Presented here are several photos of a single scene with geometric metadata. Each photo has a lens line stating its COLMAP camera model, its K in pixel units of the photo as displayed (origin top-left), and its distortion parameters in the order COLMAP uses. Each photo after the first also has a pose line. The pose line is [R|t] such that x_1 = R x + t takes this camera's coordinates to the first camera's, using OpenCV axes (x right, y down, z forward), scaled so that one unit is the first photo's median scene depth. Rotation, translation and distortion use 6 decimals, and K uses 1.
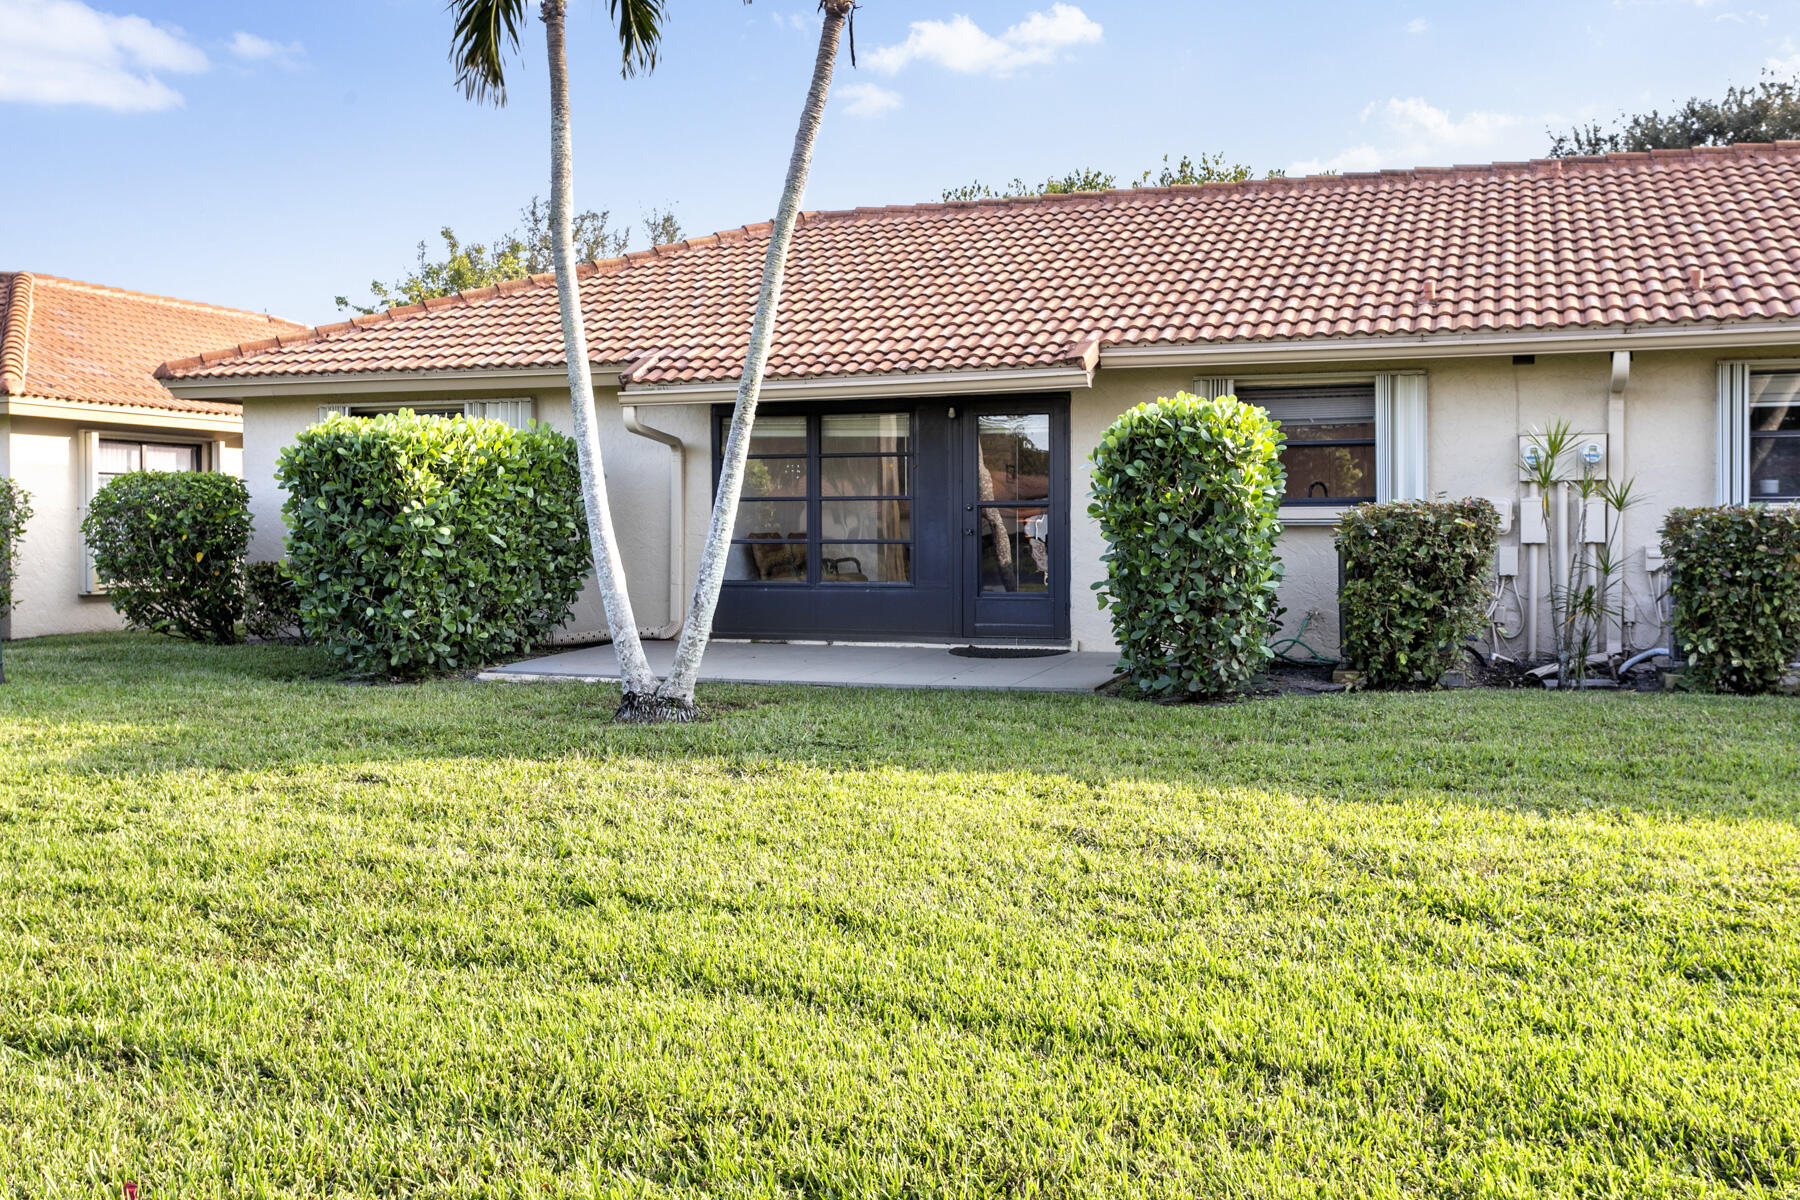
lens RADIAL K [[1720.2, 0, 900.0], [0, 1720.2, 600.0], [0, 0, 1]] dist [-0.004307, -0.001686]
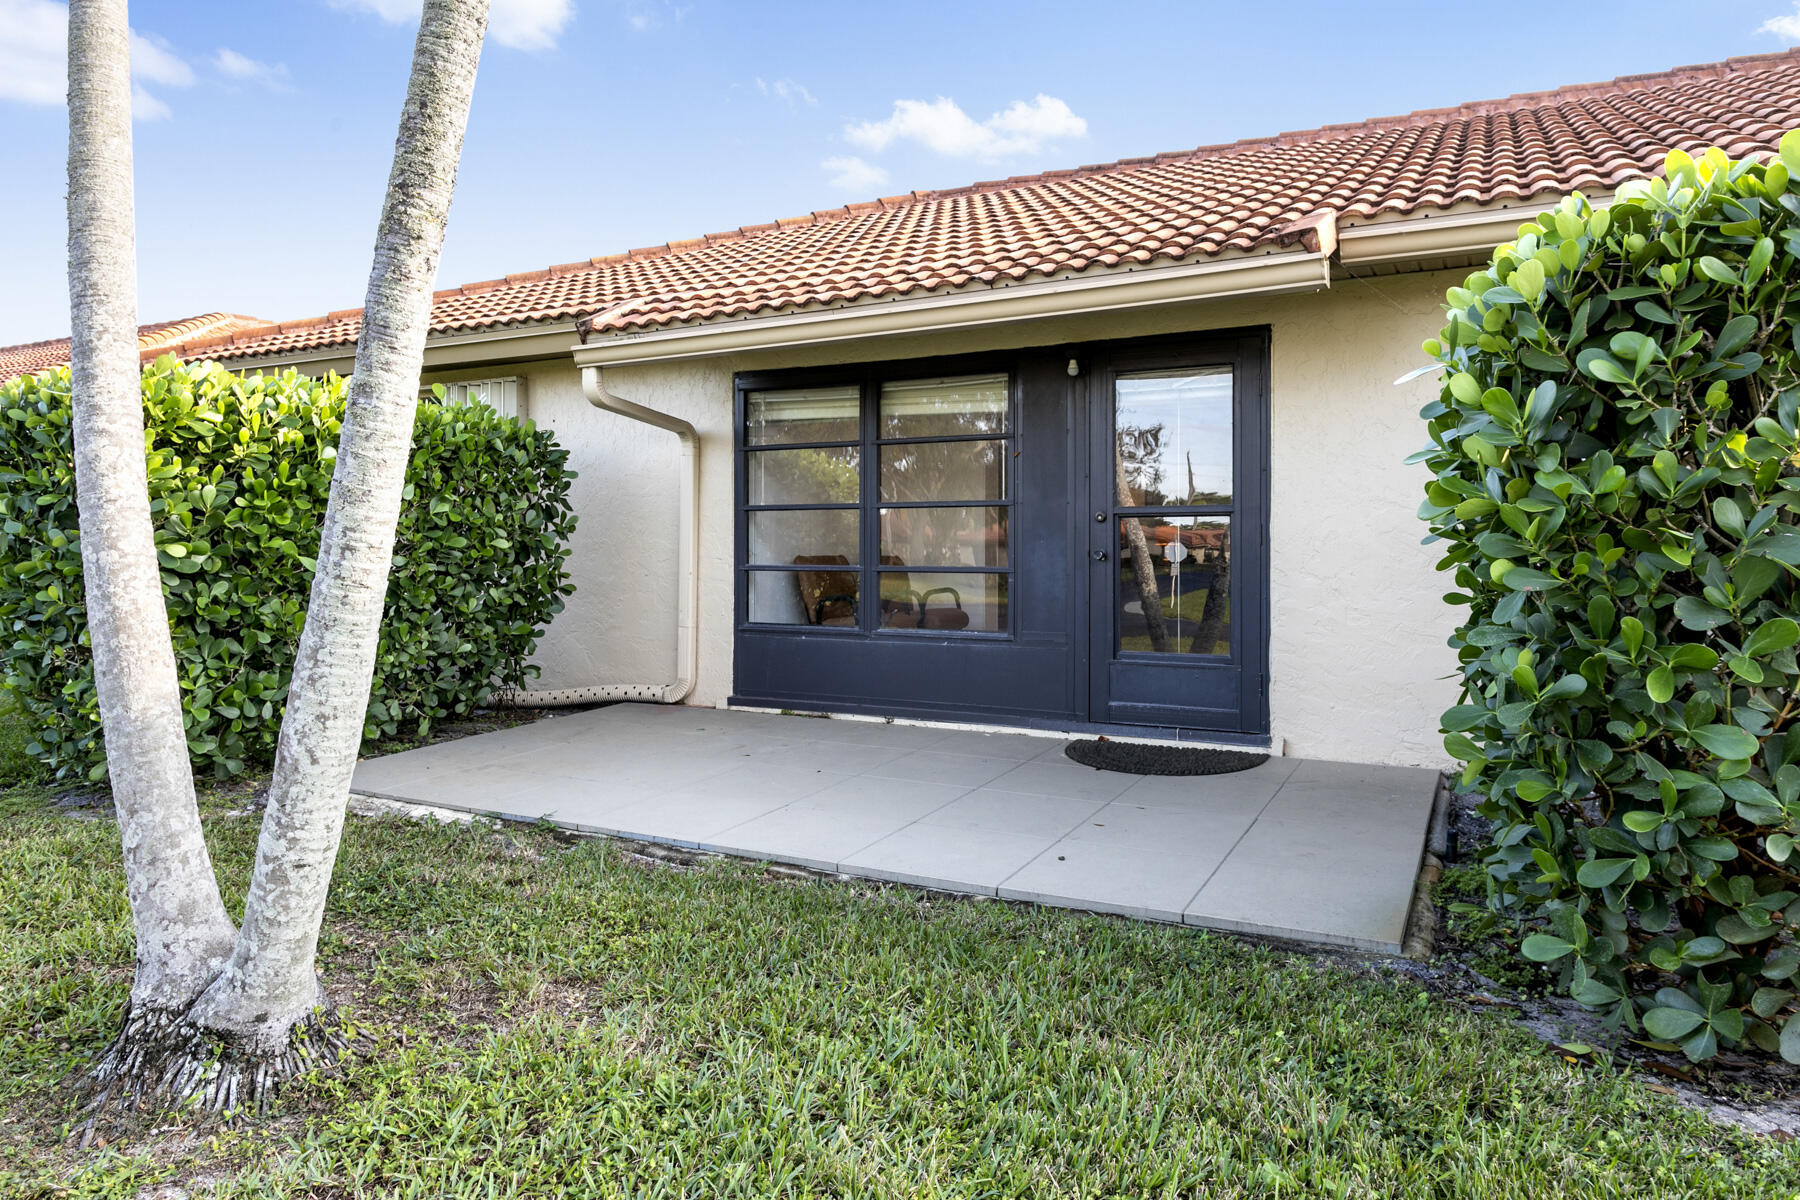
lens RADIAL K [[1114.6, 0, 904.3], [0, 1114.6, 552.7], [0, 0, 1]] dist [-0.000238, 0.000605]
pose [[0.989575, 0.004227, -0.143959, 0.028386], [-0.010027, 0.999166, -0.039593, -0.024159], [0.143672, 0.040624, 0.988791, 0.593857]]
